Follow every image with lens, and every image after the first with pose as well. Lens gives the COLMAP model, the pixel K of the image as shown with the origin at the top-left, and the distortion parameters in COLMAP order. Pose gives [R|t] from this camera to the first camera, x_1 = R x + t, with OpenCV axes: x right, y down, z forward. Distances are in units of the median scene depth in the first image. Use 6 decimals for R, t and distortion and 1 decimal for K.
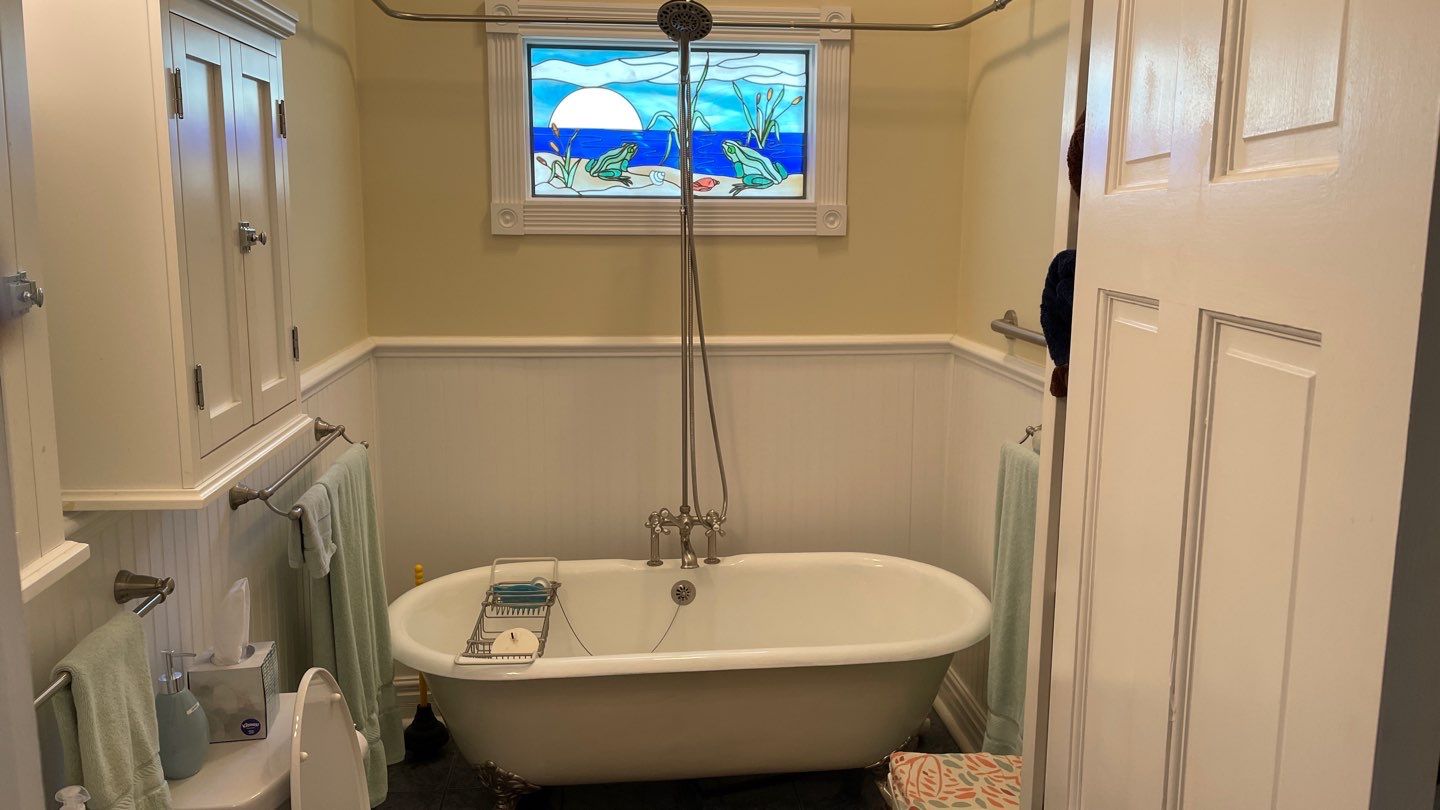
lens RADIAL K [[1110.6, 0, 724.6], [0, 1110.6, 413.5], [0, 0, 1]] dist [0.084838, -0.058235]
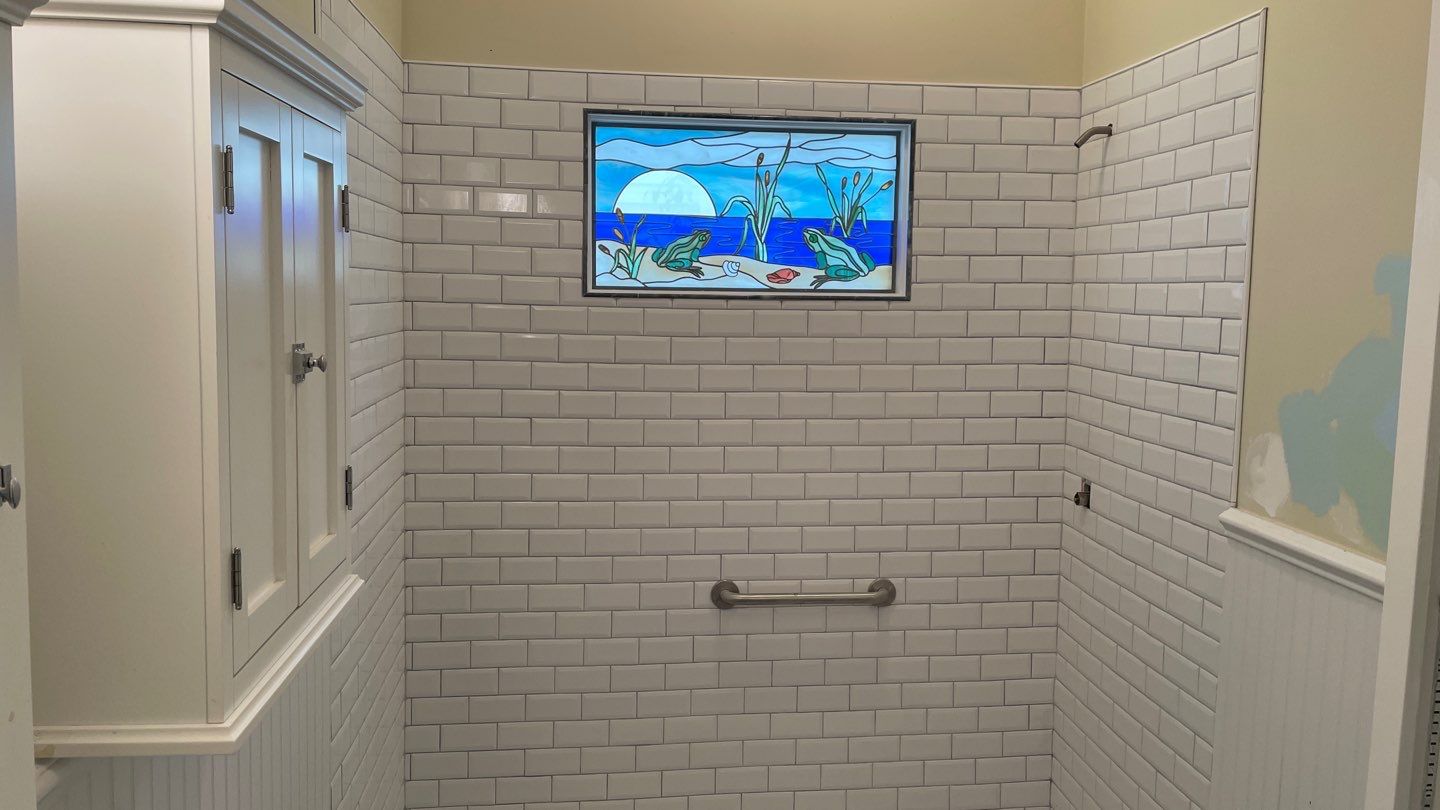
lens RADIAL K [[1084.8, 0, 720.0], [0, 1084.8, 405.0], [0, 0, 1]] dist [0.098705, -0.178057]
pose [[0.999925, 0.008428, 0.008846, -0.076742], [-0.007789, 0.997518, -0.069976, -0.040560], [-0.009414, 0.069902, 0.997509, 0.135216]]
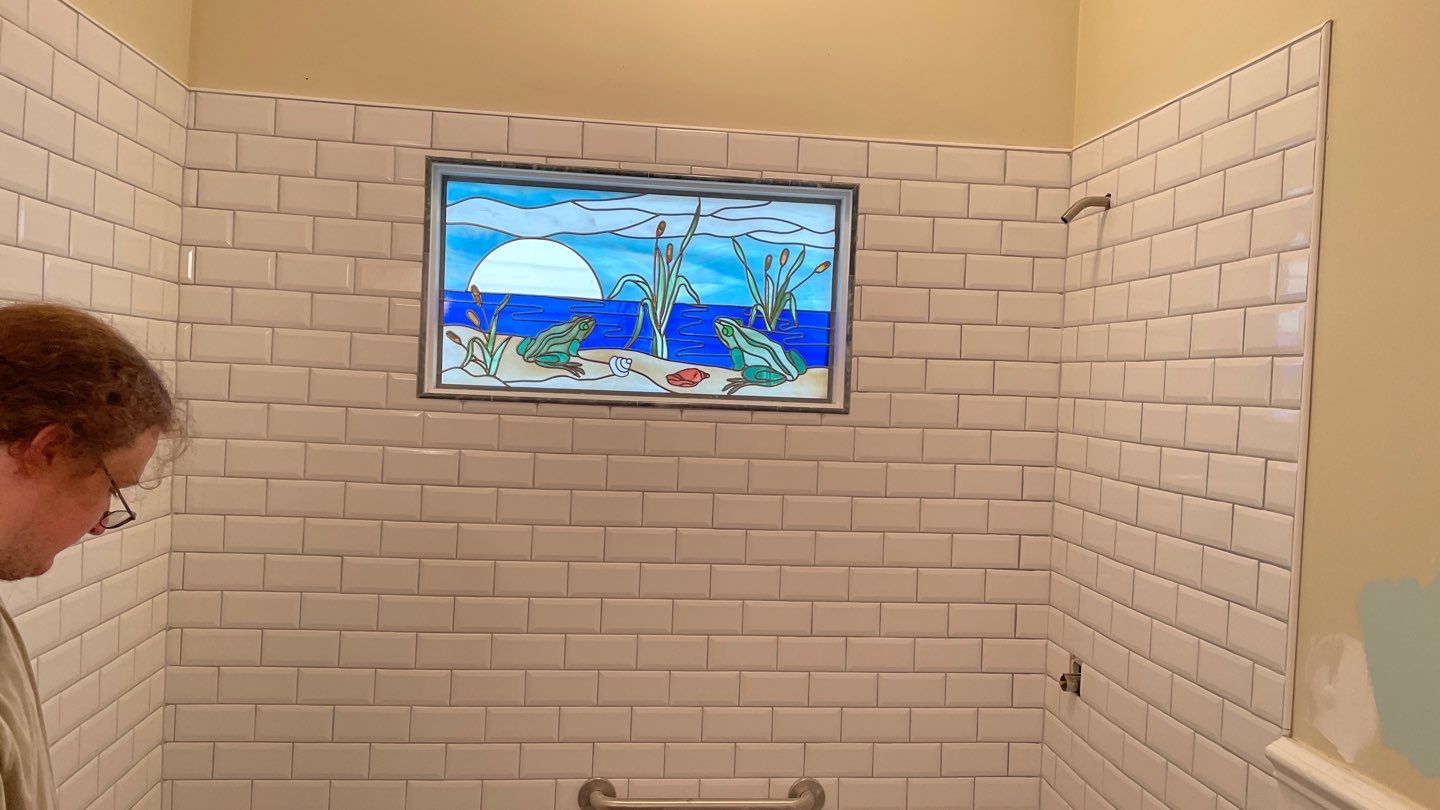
lens RADIAL K [[1073.7, 0, 717.8], [0, 1073.7, 427.9], [0, 0, 1]] dist [0.095215, -0.162203]
pose [[0.999362, 0.035367, 0.004924, -0.001389], [-0.034391, 0.990423, -0.133713, -0.085766], [-0.009606, 0.133458, 0.991008, 0.339577]]
